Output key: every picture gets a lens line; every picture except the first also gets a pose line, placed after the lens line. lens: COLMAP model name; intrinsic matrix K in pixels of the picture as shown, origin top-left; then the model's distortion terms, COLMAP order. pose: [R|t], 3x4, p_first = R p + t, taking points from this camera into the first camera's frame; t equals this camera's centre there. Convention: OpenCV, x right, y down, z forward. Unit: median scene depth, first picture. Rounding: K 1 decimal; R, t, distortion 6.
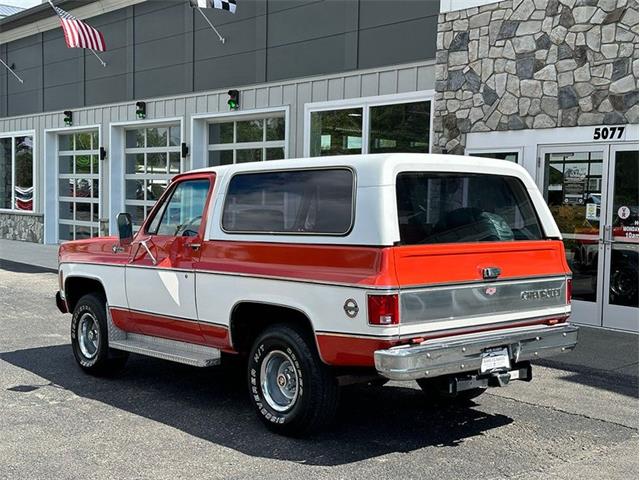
lens RADIAL K [[827.9, 0, 320.0], [0, 827.9, 240.0], [0, 0, 1]] dist [0.220821, -0.528407]
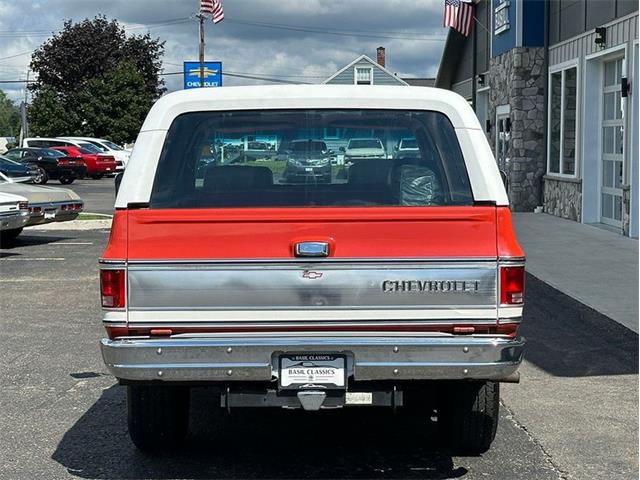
lens RADIAL K [[1326.4, 0, 320.0], [0, 1326.4, 240.0], [0, 0, 1]] dist [0.044583, -0.069695]
pose [[0.753139, 0.020656, -0.657537, 0.511444], [-0.012471, 0.999776, 0.017124, 0.006306], [0.657744, -0.004697, 0.753227, 0.084358]]
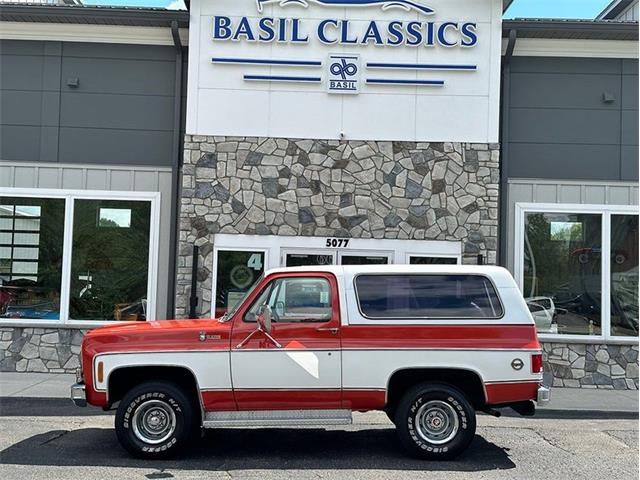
lens RADIAL K [[793.3, 0, 314.0], [0, 793.3, 243.0], [0, 0, 1]] dist [0.084711, -0.011652]
pose [[0.665970, 0.044053, 0.744676, -0.681880], [0.024396, 0.996435, -0.080763, -0.017559], [-0.745579, 0.071953, 0.662521, 0.128698]]
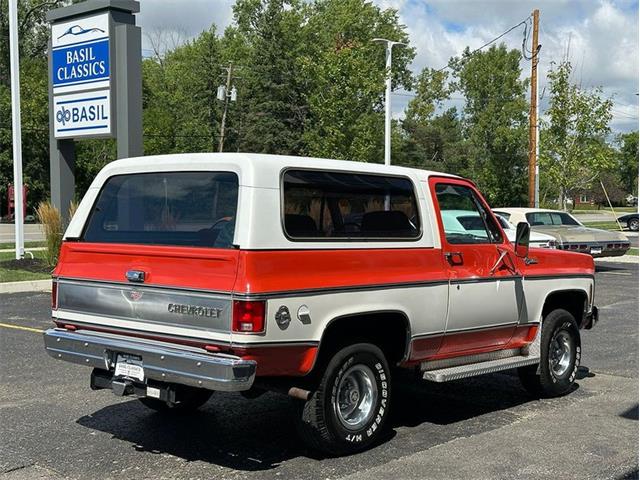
lens RADIAL K [[939.5, 0, 377.1], [0, 939.5, 240.4], [0, 0, 1]] dist [-0.020931, -0.043029]
pose [[0.157850, 0.019862, -0.987263, 0.699603], [-0.049932, 0.998679, 0.012108, -0.015234], [0.986200, 0.047385, 0.158633, 0.593704]]
